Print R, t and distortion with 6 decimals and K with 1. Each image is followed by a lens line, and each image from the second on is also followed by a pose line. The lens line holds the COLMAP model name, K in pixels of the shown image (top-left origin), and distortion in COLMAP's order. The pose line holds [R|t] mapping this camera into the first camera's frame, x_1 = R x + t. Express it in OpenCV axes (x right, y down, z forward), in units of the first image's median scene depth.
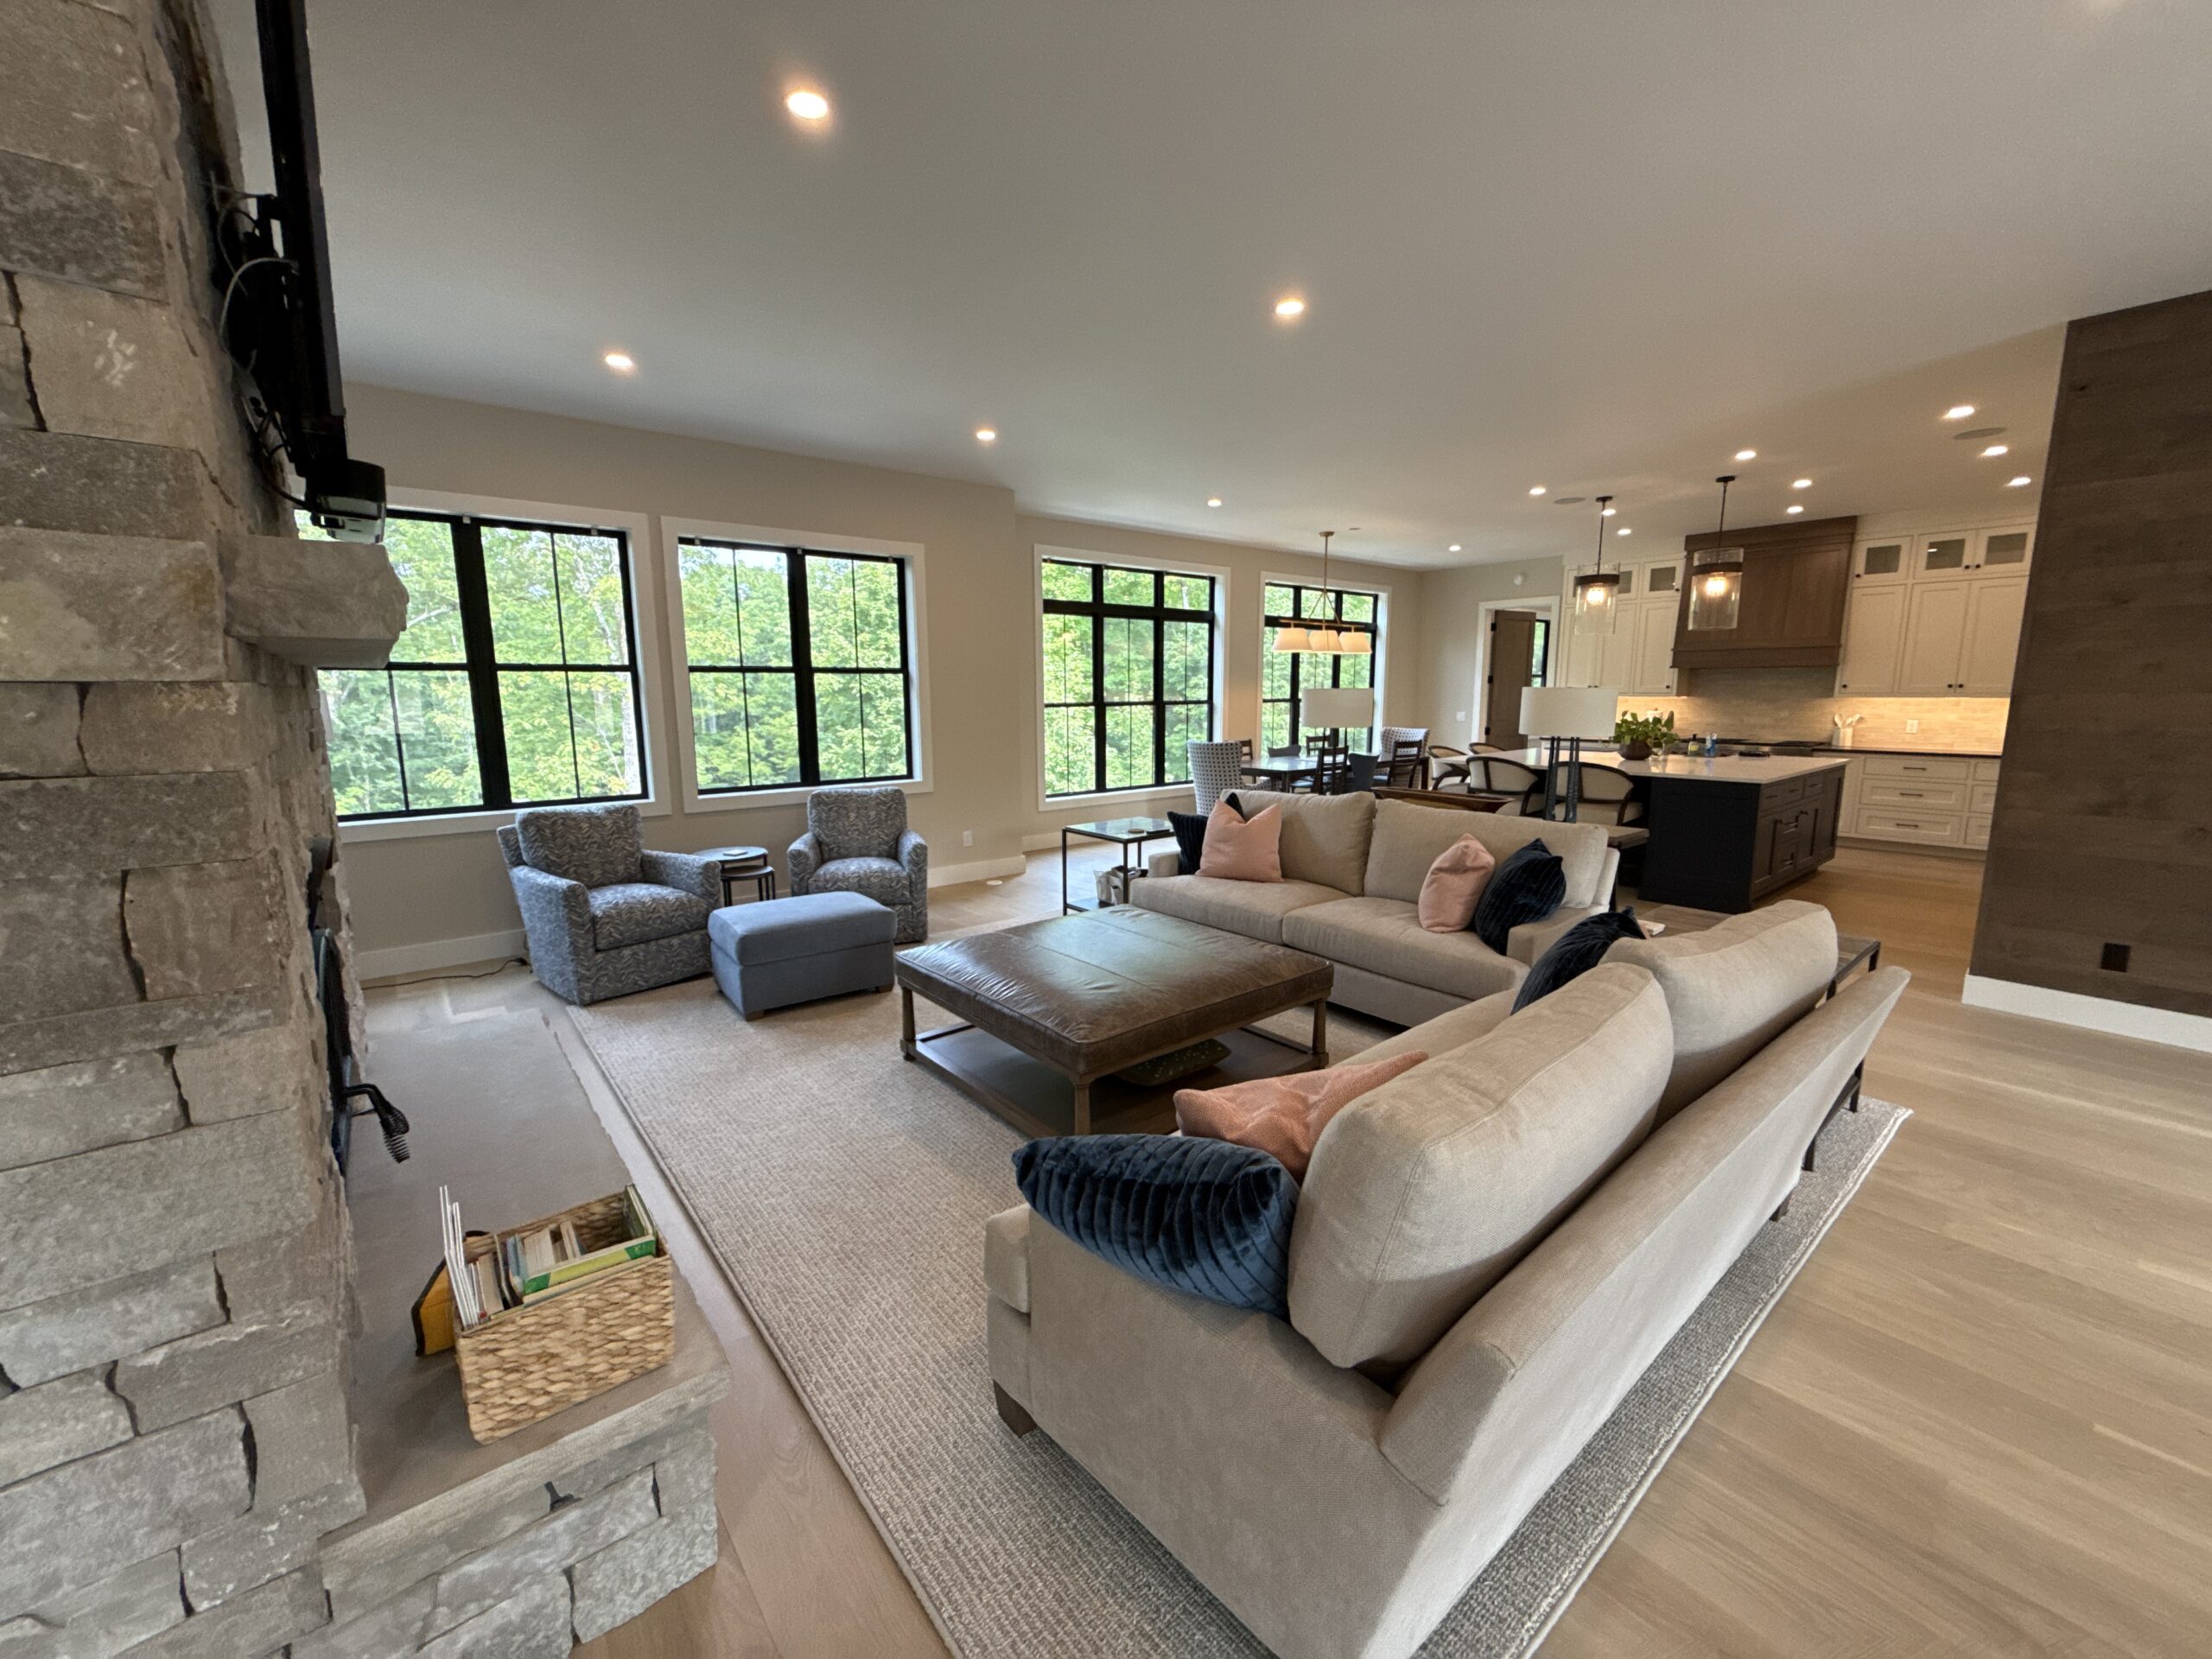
lens RADIAL K [[884.0, 0, 1110.2], [0, 884.0, 834.6], [0, 0, 1]] dist [-0.003018, 0.000239]
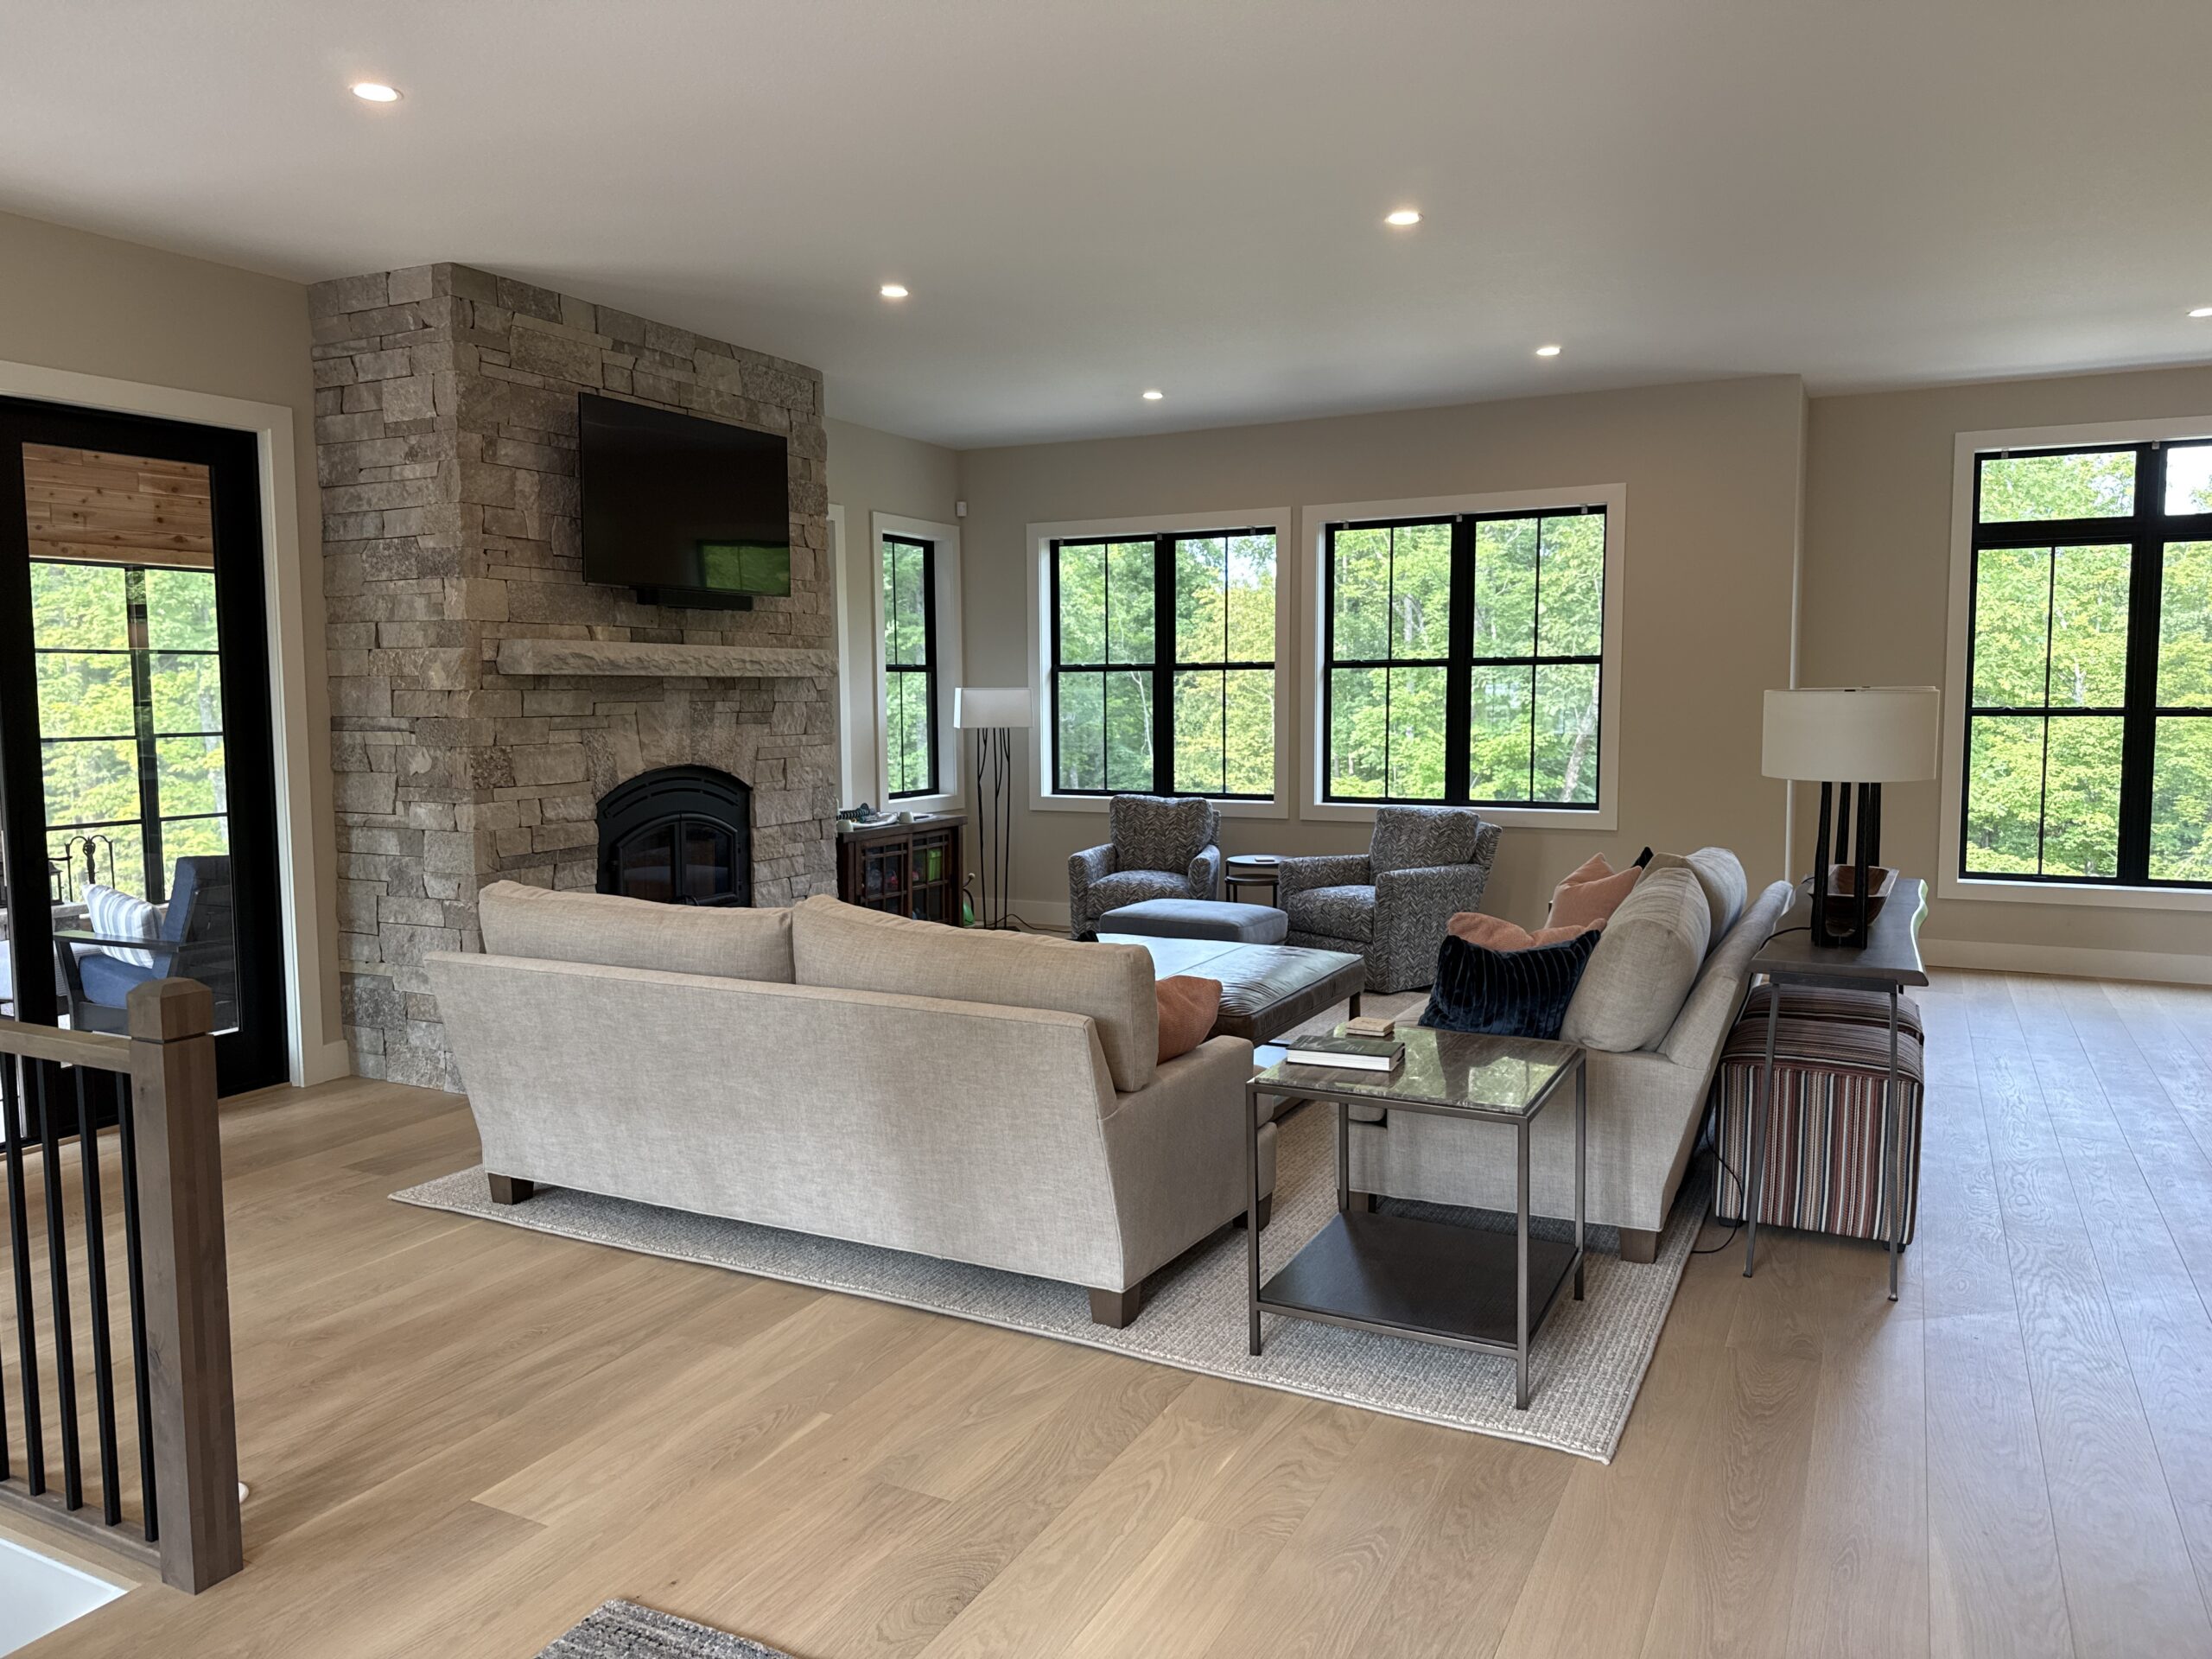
lens RADIAL K [[1539.9, 0, 1110.4], [0, 1539.9, 830.6], [0, 0, 1]] dist [0.053737, -0.021593]
pose [[0.407671, 0.095542, -0.908117, 0.993293], [-0.140733, 0.989203, 0.040895, -0.053182], [0.902219, 0.111130, 0.416715, 0.147529]]
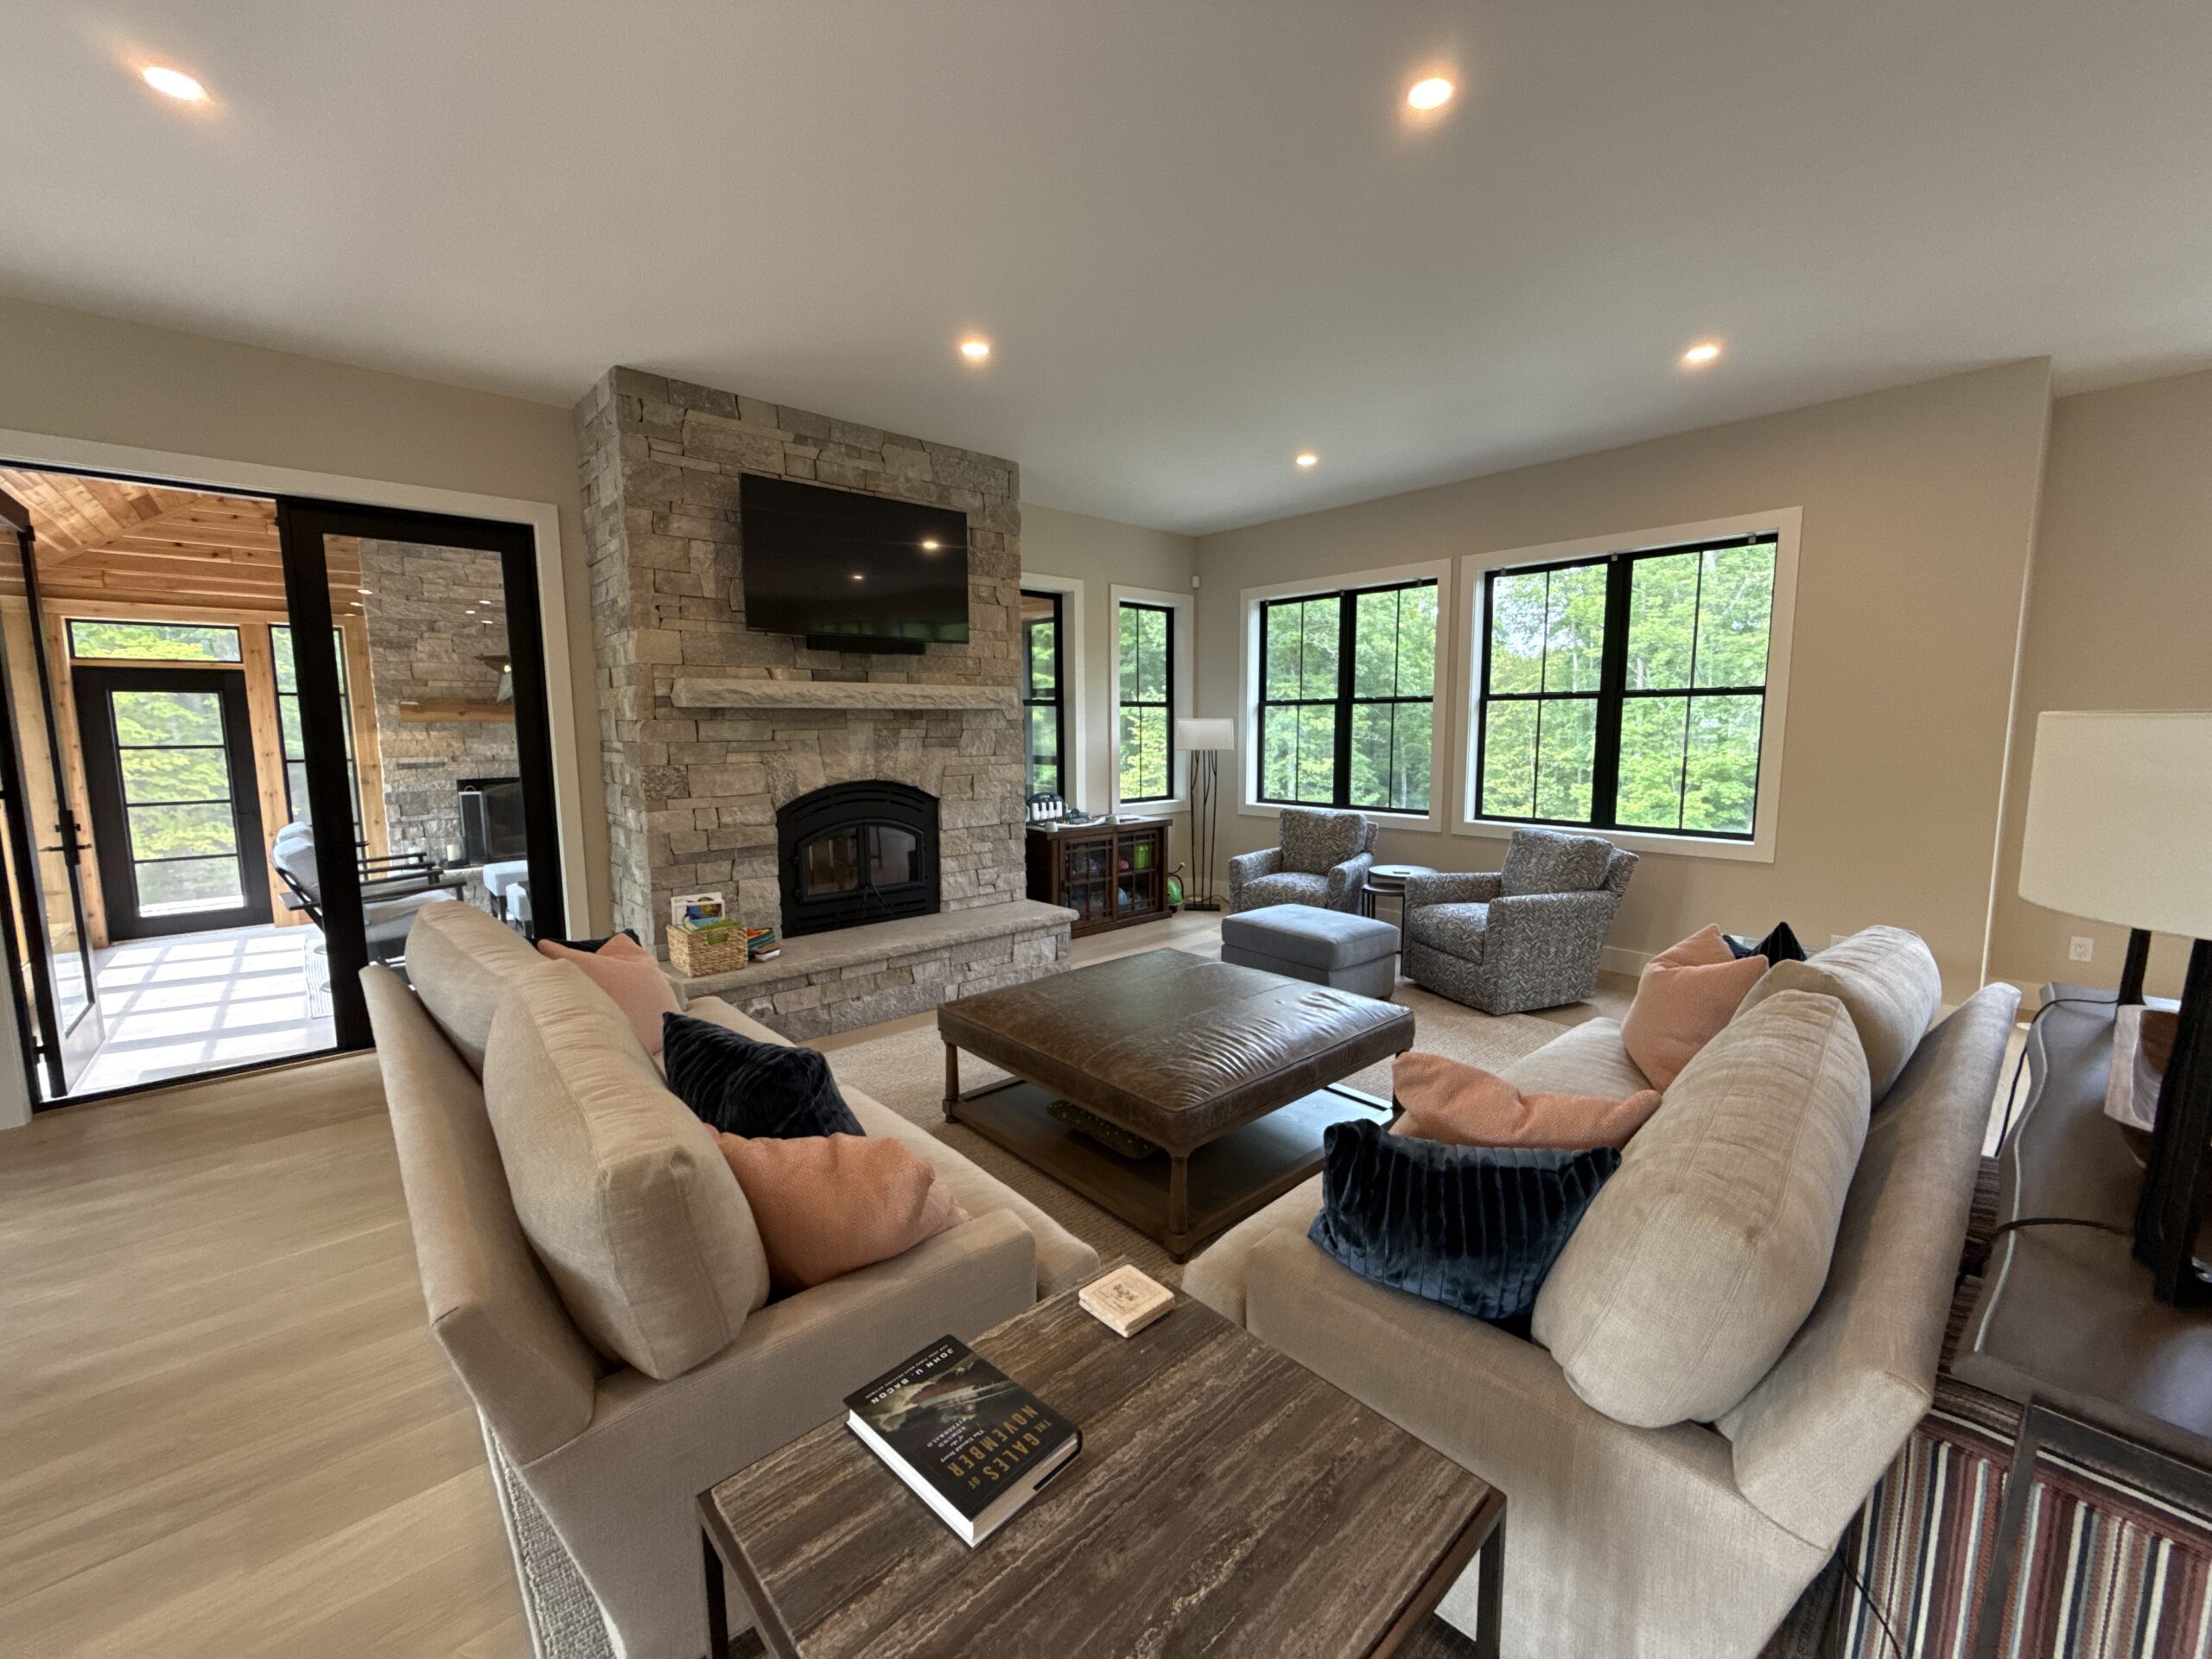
lens RADIAL K [[884.0, 0, 1105.9], [0, 884.0, 826.2], [0, 0, 1]] dist [-0.003018, 0.000239]
pose [[0.056060, 0.128935, -0.990067, 0.590771], [-0.149721, 0.981499, 0.119342, -0.105792], [0.987138, 0.141543, 0.074328, 0.551681]]
